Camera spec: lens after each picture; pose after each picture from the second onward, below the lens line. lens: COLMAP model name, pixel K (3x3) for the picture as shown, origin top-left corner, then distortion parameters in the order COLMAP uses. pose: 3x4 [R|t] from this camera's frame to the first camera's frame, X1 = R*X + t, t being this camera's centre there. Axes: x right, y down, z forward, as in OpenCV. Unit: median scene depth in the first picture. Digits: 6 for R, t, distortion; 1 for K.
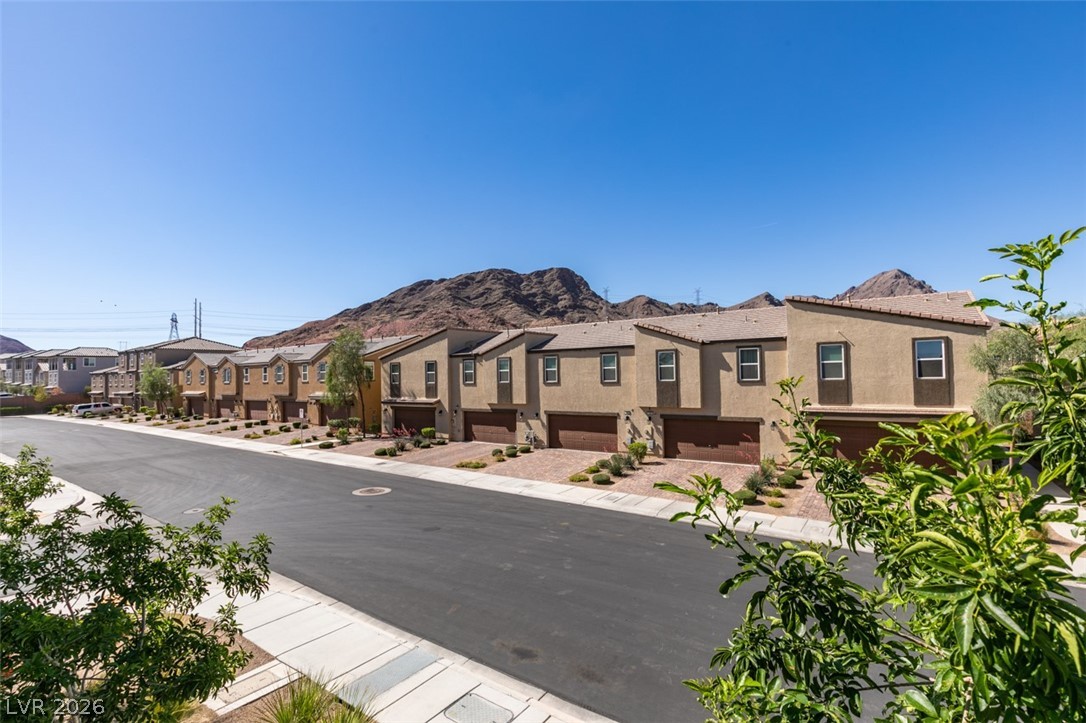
lens RADIAL K [[511.7, 0, 543.0], [0, 511.7, 361.5], [0, 0, 1]] dist [-0.001650, -0.000334]
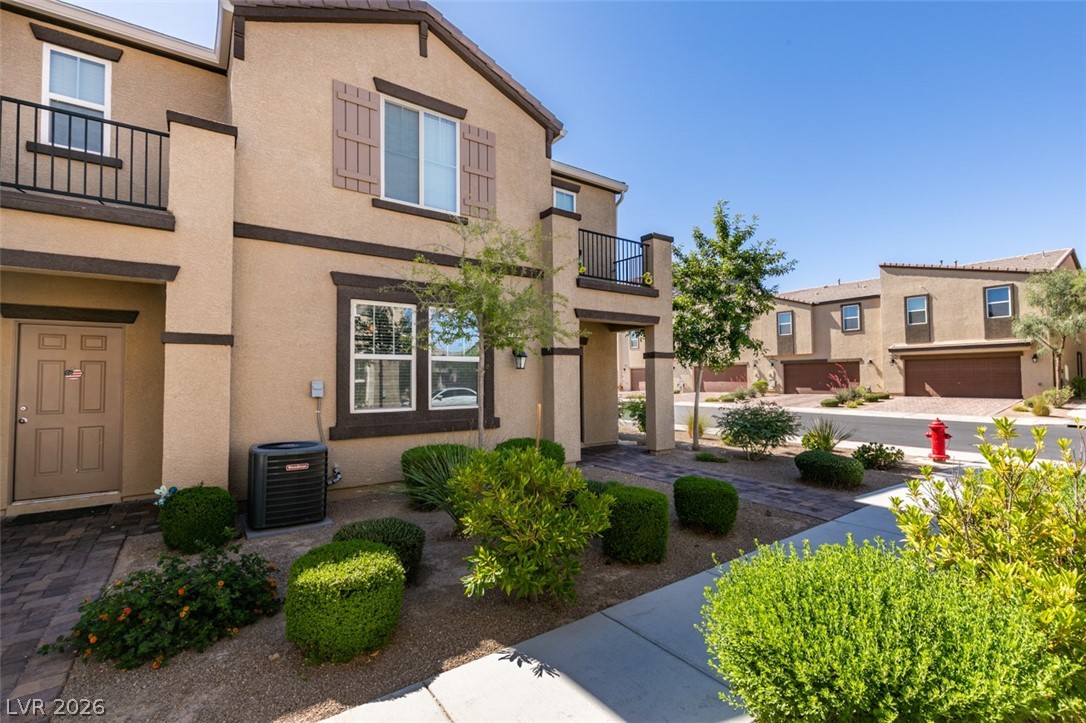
lens RADIAL K [[484.7, 0, 541.3], [0, 484.7, 365.7], [0, 0, 1]] dist [0.000833, -0.000116]
pose [[0.947664, -0.000915, -0.319268, 0.047251], [0.001539, 0.999997, 0.001702, 0.125679], [0.319265, -0.002104, 0.947663, -0.437570]]
